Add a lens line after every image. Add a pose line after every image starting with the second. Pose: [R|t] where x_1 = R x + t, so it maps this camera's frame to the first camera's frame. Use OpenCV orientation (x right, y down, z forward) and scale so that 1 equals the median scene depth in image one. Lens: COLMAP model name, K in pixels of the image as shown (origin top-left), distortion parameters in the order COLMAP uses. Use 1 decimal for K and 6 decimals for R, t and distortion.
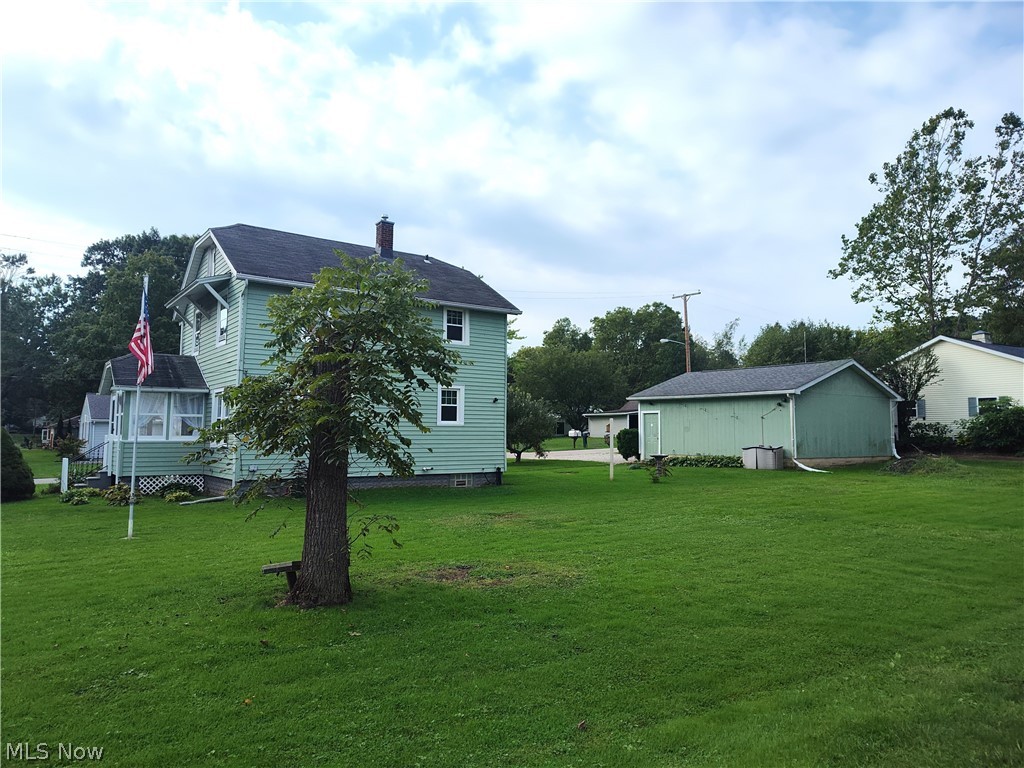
lens RADIAL K [[707.5, 0, 512.7], [0, 707.5, 363.7], [0, 0, 1]] dist [0.096512, -0.106127]
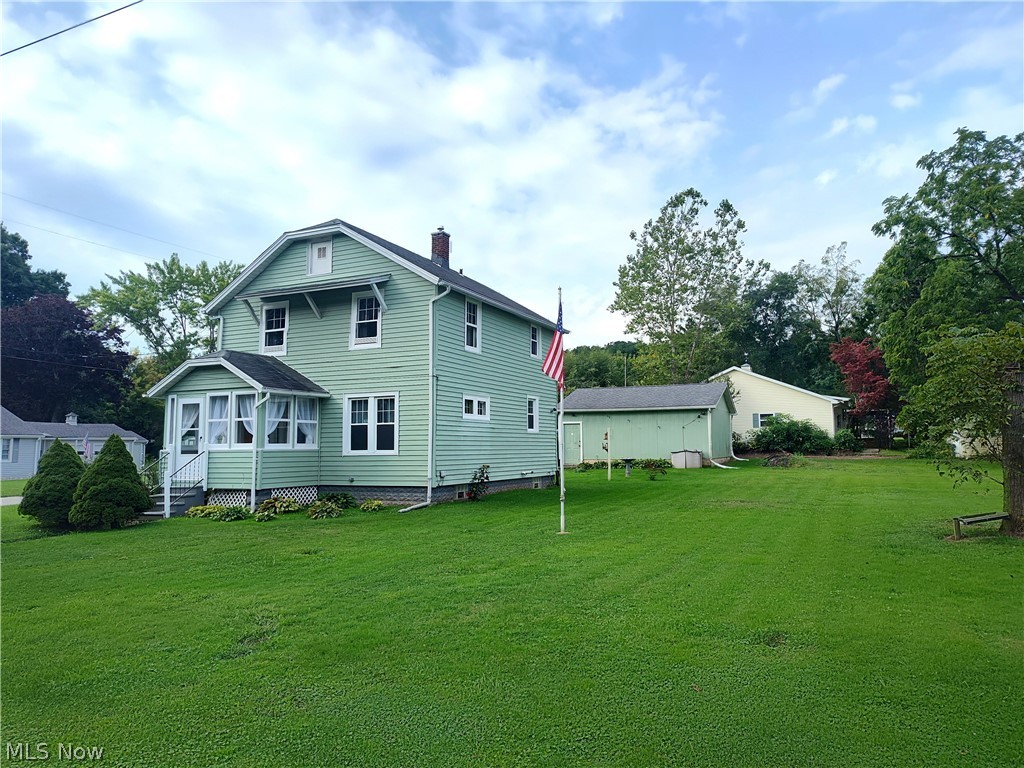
lens RADIAL K [[713.1, 0, 511.1], [0, 713.1, 380.9], [0, 0, 1]] dist [0.036750, 0.000430]
pose [[0.877463, 0.033471, 0.478475, -0.528117], [-0.034856, 0.999374, -0.005988, 0.012812], [-0.478376, -0.011424, 0.878081, 0.054458]]
